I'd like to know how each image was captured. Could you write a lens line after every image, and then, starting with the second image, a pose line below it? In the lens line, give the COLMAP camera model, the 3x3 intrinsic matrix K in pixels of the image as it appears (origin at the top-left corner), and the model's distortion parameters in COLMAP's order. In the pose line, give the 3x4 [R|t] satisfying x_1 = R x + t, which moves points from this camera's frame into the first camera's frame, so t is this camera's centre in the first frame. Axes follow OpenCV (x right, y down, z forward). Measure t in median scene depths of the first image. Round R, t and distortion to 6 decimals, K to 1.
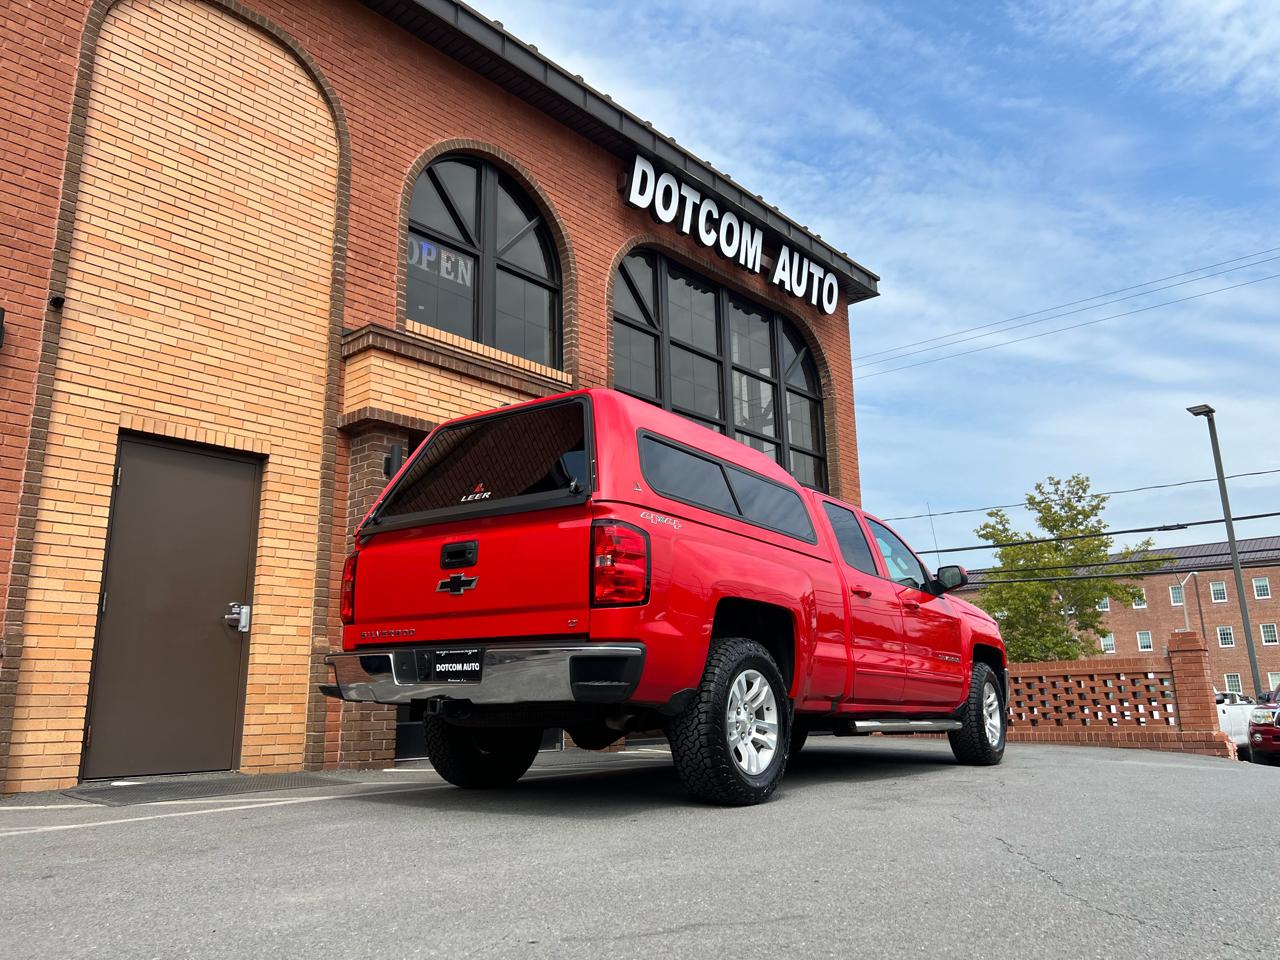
lens RADIAL K [[953.4, 0, 651.4], [0, 953.4, 477.4], [0, 0, 1]] dist [0.057759, -0.071909]
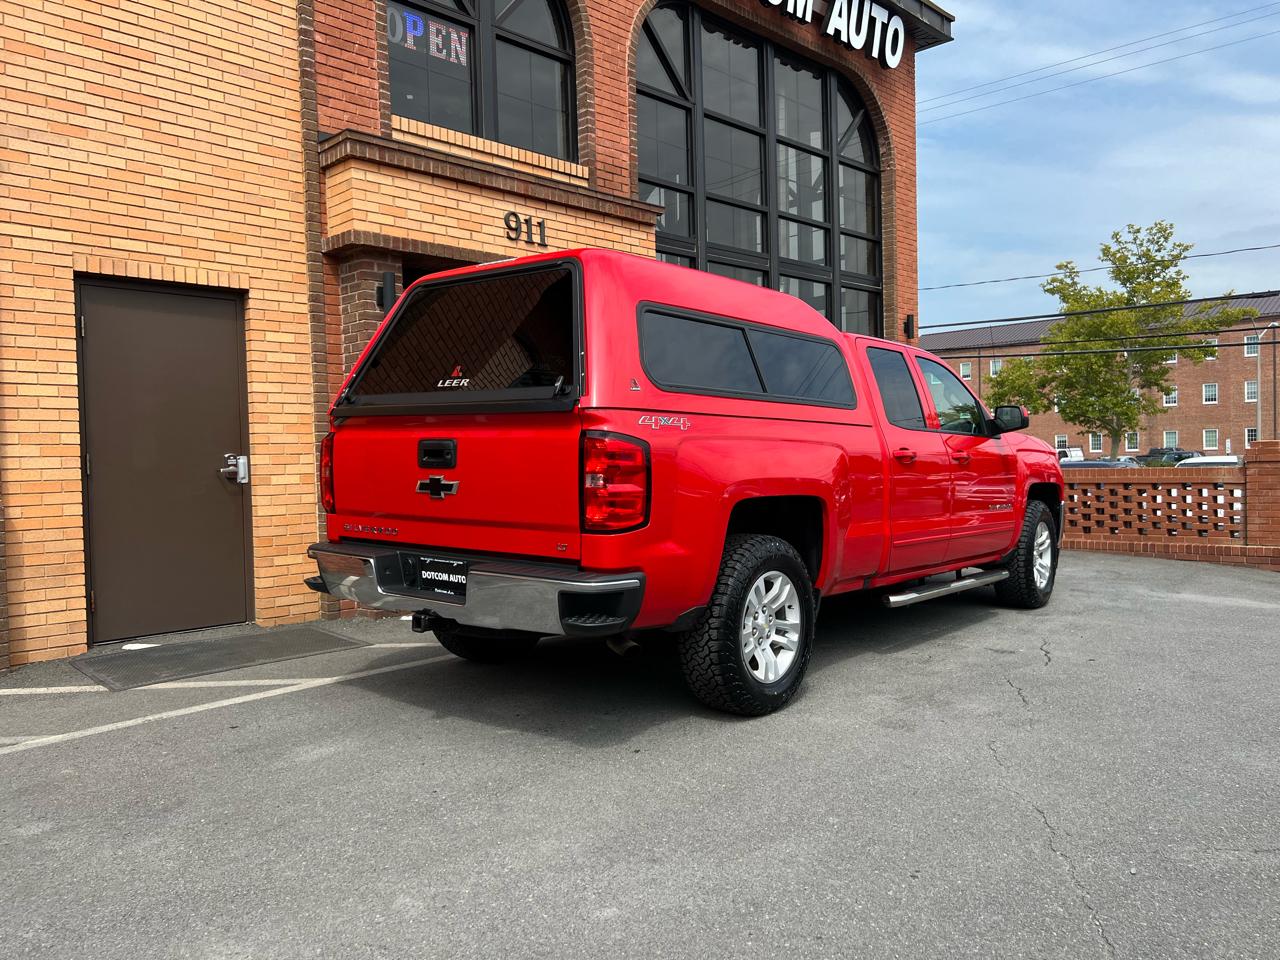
lens RADIAL K [[955.1, 0, 641.1], [0, 955.1, 479.9], [0, 0, 1]] dist [0.048219, -0.052262]
pose [[0.998036, -0.001821, -0.062615, 0.024069], [0.017936, 0.966036, 0.257785, -0.070153], [0.060019, -0.258402, 0.964171, 0.094717]]
